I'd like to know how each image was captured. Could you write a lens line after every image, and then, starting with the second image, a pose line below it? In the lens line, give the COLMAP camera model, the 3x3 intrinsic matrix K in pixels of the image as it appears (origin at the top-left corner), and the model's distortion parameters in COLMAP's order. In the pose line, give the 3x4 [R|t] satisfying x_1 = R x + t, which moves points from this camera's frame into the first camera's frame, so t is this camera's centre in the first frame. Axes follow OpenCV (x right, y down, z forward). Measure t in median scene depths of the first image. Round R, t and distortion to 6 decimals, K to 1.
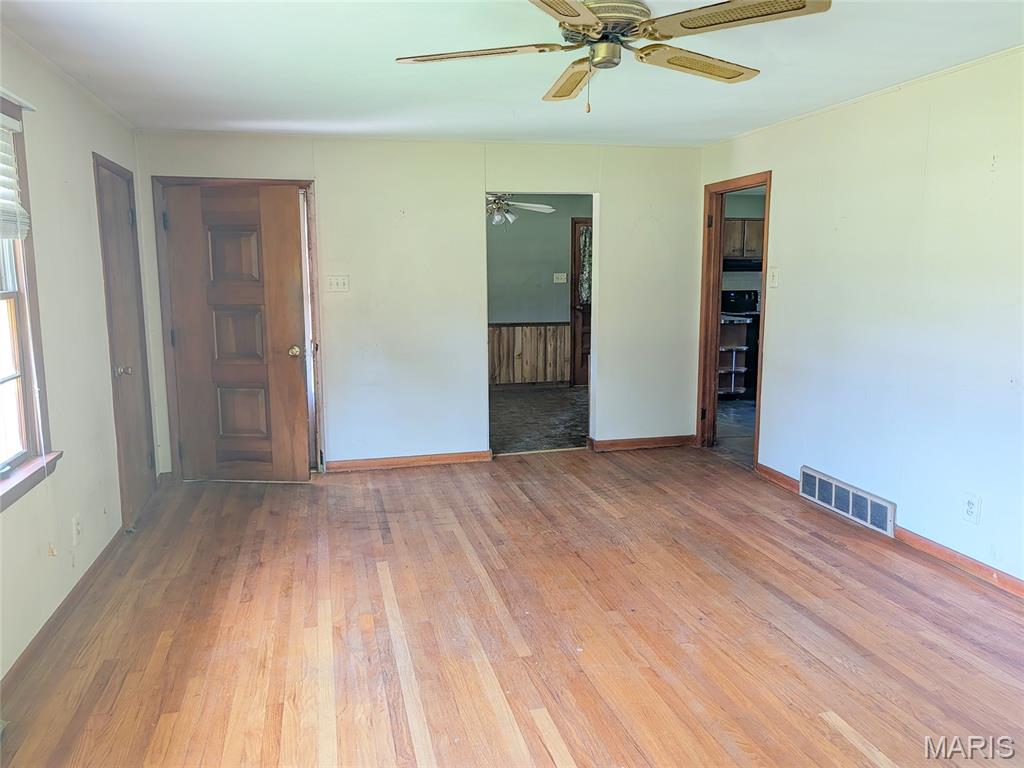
lens RADIAL K [[750.3, 0, 511.6], [0, 750.3, 383.1], [0, 0, 1]] dist [-0.052204, -0.012726]
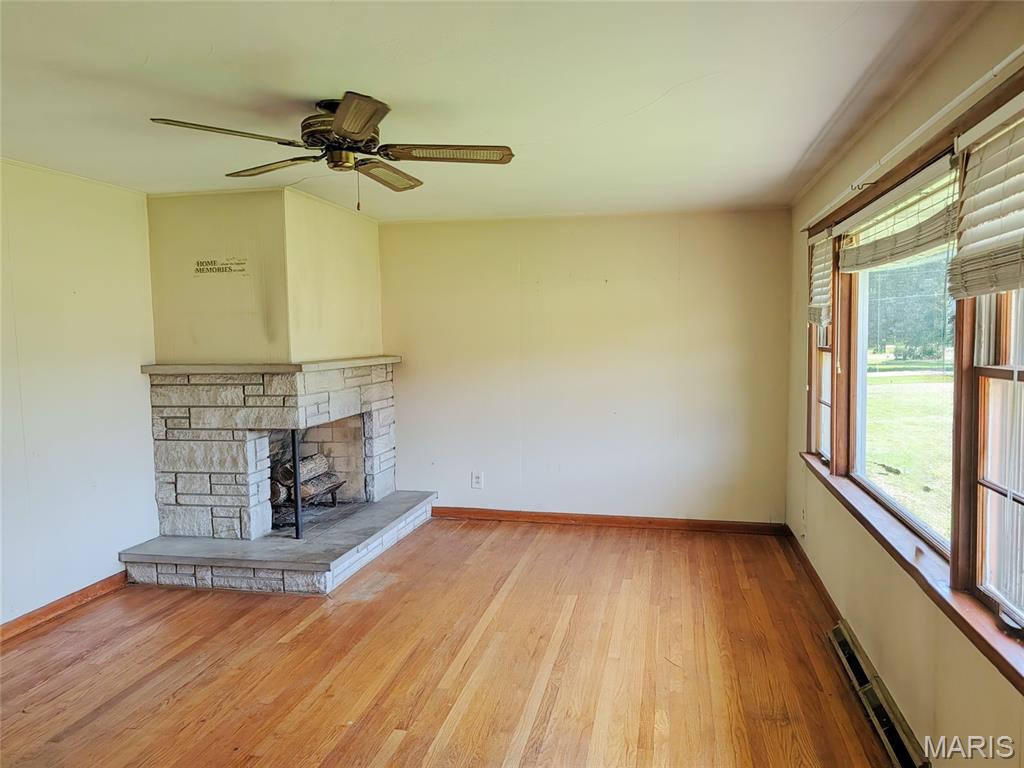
lens RADIAL K [[750.3, 0, 512.4], [0, 750.3, 384.7], [0, 0, 1]] dist [-0.052204, -0.012726]
pose [[-0.896962, -0.014541, 0.441869, -0.584456], [0.085538, 0.974866, 0.205717, -0.296531], [-0.433754, 0.222317, -0.873174, 1.814624]]
